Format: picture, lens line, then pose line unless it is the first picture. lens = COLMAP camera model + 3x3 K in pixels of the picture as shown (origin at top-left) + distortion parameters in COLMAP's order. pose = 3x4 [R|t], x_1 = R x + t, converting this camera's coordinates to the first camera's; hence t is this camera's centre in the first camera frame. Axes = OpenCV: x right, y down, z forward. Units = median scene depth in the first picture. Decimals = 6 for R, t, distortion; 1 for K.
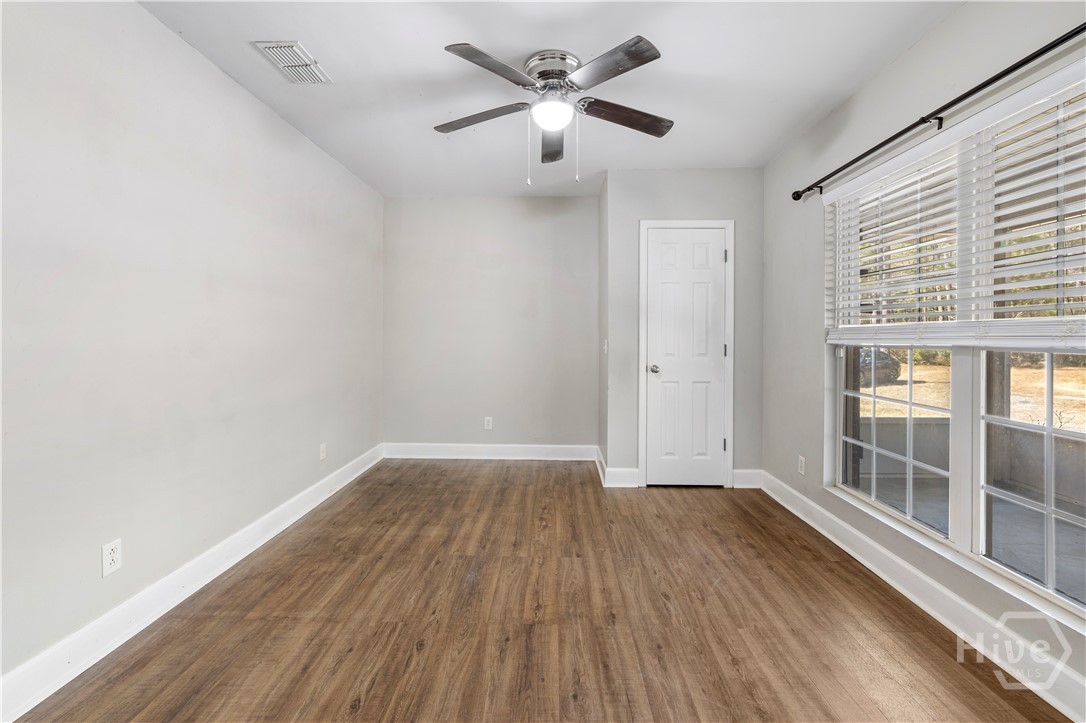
lens RADIAL K [[469.1, 0, 542.7], [0, 469.1, 341.7], [0, 0, 1]] dist [-0.000471, -0.000077]
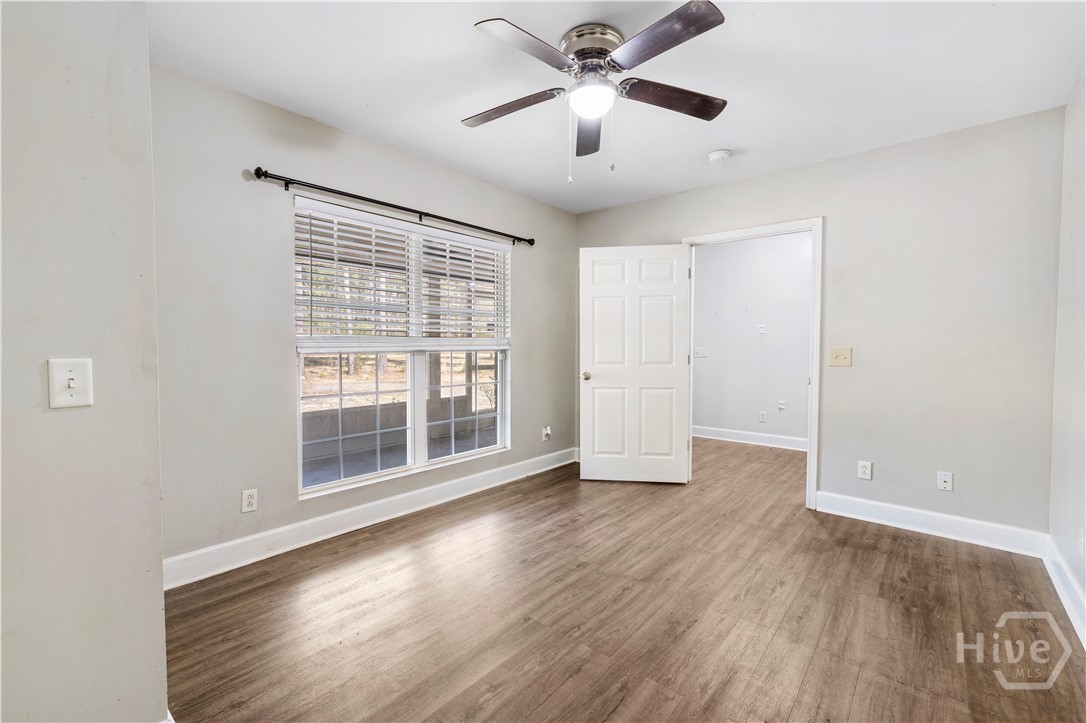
lens RADIAL K [[458.0, 0, 542.5], [0, 458.0, 356.9], [0, 0, 1]] dist [-0.003268, -0.000437]
pose [[-0.776139, -0.020209, 0.630238, -0.536087], [-0.000136, 0.999492, 0.031881, -0.022014], [-0.630562, 0.024659, -0.775747, 1.975823]]
